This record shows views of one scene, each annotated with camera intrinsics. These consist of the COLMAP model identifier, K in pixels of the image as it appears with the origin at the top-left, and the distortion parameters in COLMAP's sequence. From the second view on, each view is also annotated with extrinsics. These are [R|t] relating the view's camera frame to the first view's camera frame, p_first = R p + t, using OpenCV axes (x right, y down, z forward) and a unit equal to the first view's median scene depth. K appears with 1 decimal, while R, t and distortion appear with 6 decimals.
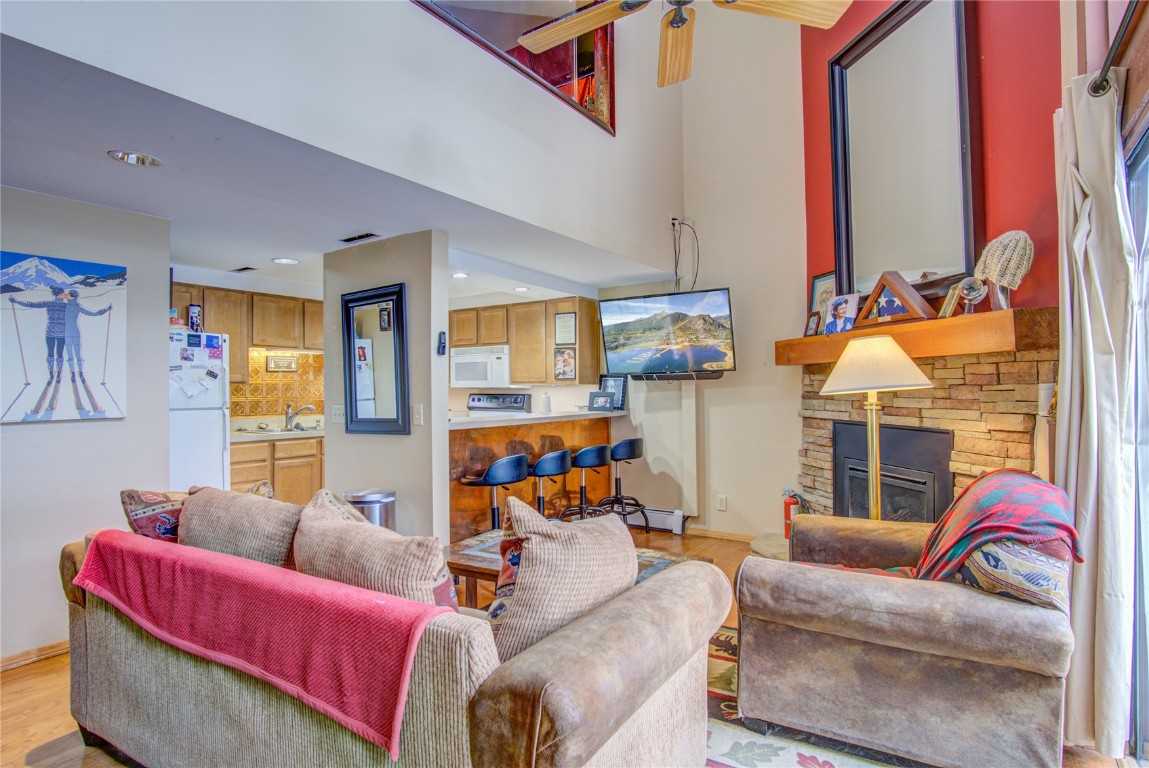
lens RADIAL K [[613.4, 0, 575.0], [0, 613.4, 384.3], [0, 0, 1]] dist [-0.031546, 0.006309]
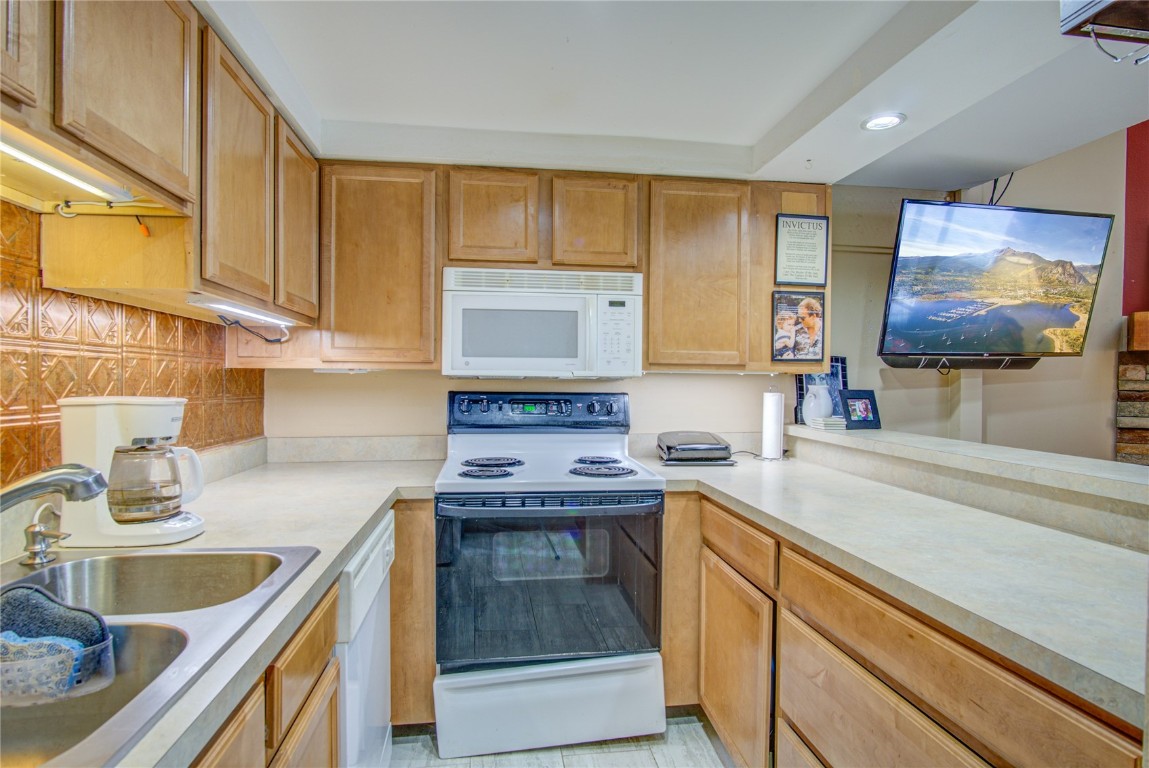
lens RADIAL K [[613.4, 0, 578.0], [0, 613.4, 384.5], [0, 0, 1]] dist [-0.031546, 0.006309]
pose [[0.746777, 0.004128, 0.665062, -0.477790], [-0.016137, 0.999799, 0.011914, 0.006737], [-0.664879, -0.019629, 0.746693, 0.838194]]
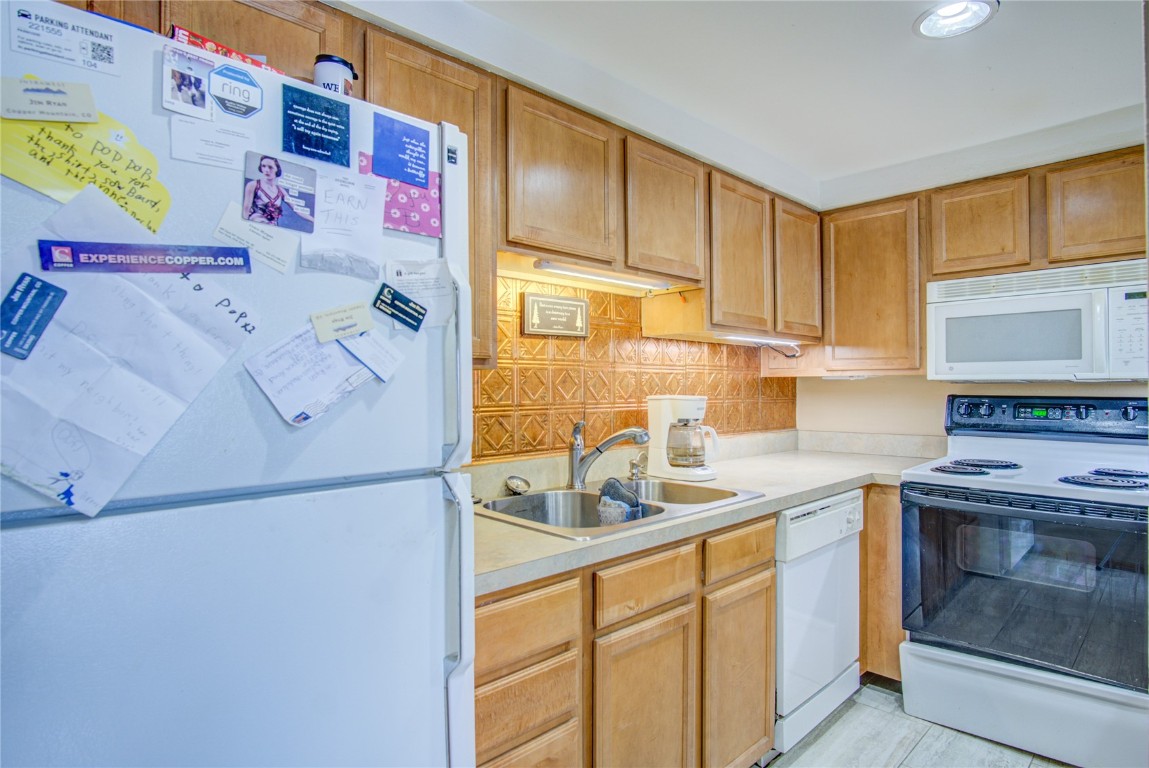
lens RADIAL K [[613.4, 0, 573.8], [0, 613.4, 384.0], [0, 0, 1]] dist [-0.031546, 0.006309]
pose [[0.974438, 0.001270, -0.224651, -0.422201], [0.000389, 0.999973, 0.007344, 0.006446], [0.224655, -0.007244, 0.974412, 0.693473]]
